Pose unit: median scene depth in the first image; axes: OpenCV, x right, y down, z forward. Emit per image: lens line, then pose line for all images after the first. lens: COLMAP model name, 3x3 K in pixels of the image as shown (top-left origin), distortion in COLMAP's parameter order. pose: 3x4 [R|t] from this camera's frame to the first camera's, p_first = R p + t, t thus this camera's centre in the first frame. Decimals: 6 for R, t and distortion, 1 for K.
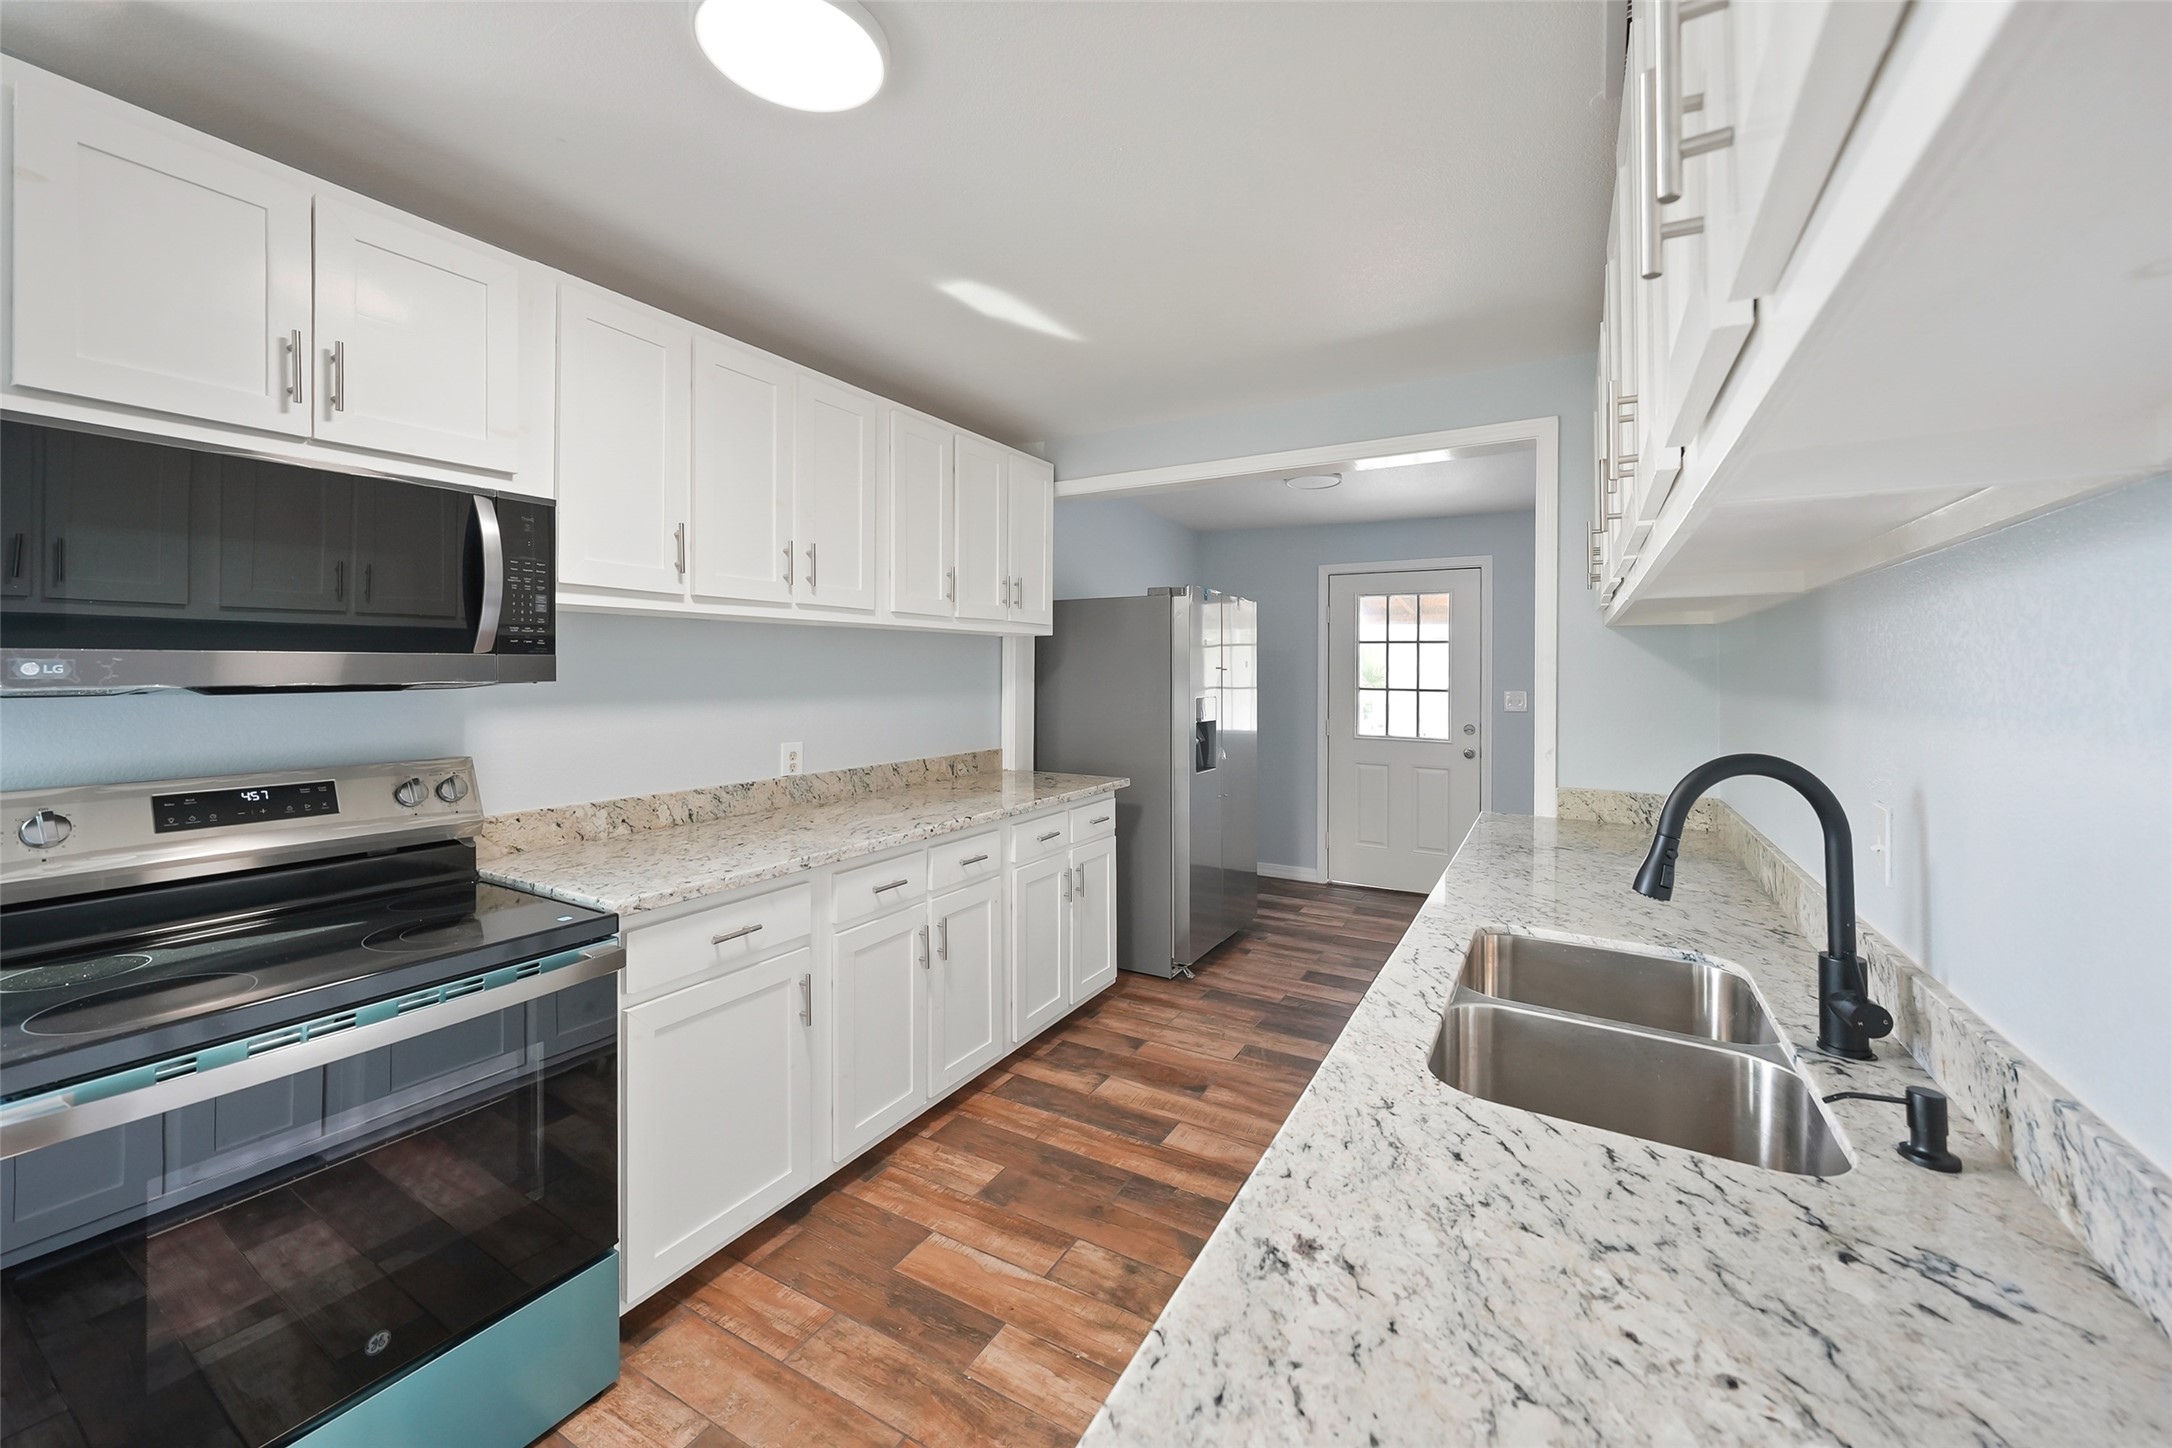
lens RADIAL K [[839.5, 0, 1091.8], [0, 839.5, 654.9], [0, 0, 1]] dist [0.010108, -0.000249]
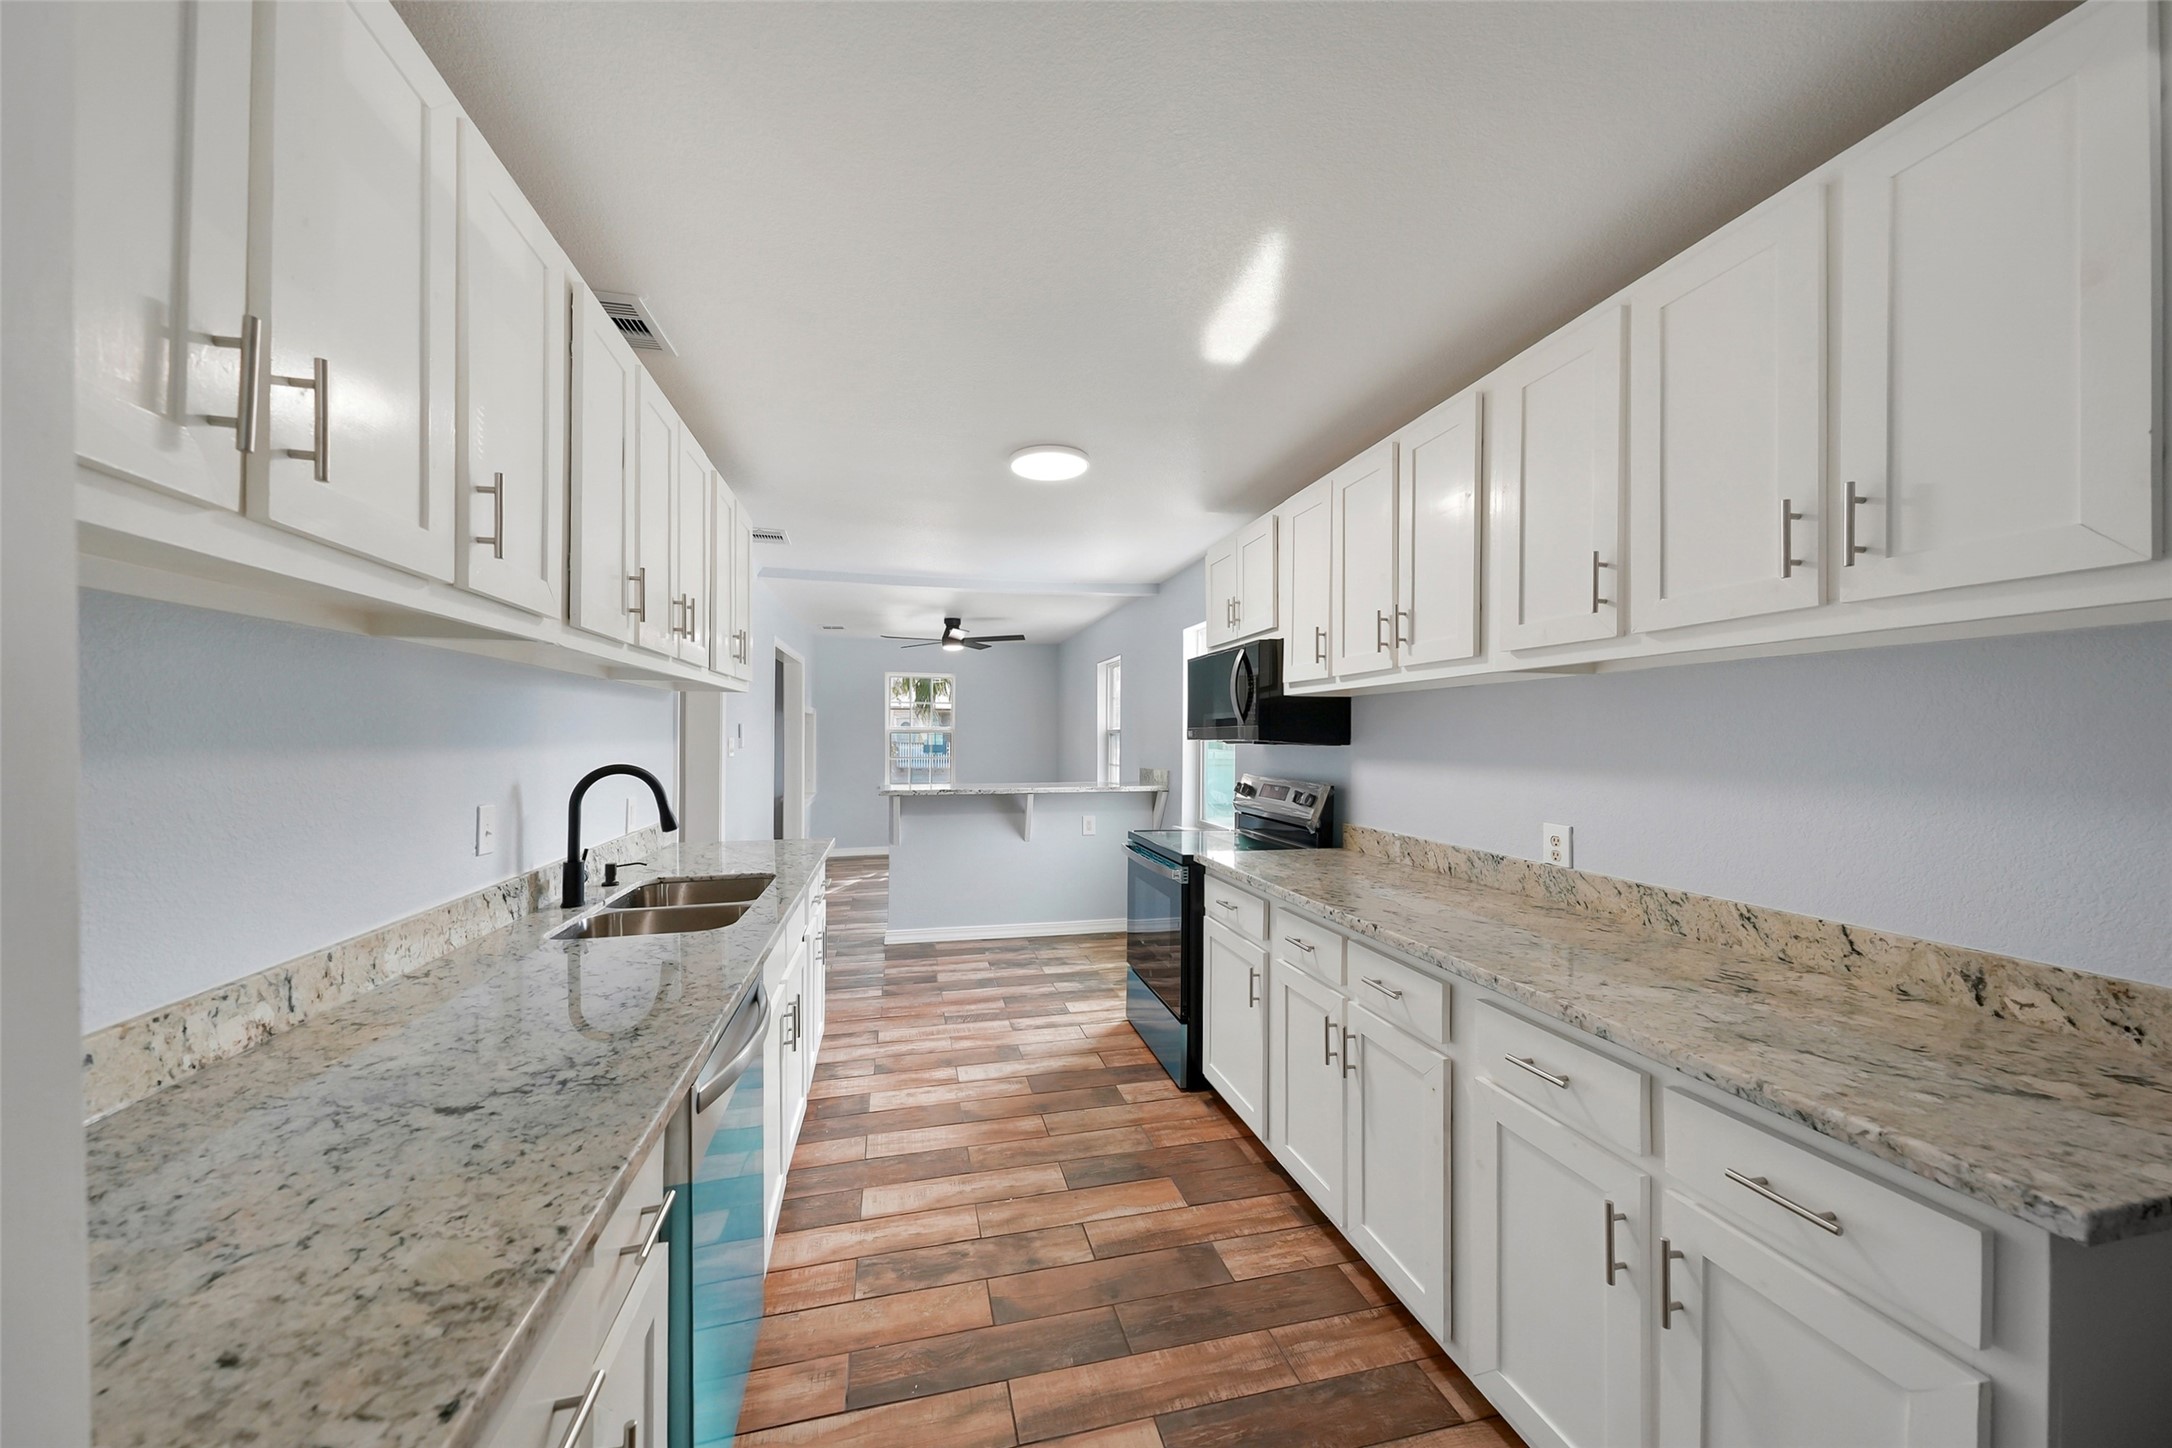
lens RADIAL K [[750.5, 0, 1075.2], [0, 750.5, 729.6], [0, 0, 1]] dist [-0.005272, 0.000648]
pose [[-0.735484, -0.015858, -0.677357, 0.488231], [0.000914, 0.999702, -0.024396, 0.031285], [0.677542, -0.018562, -0.735250, 1.258547]]
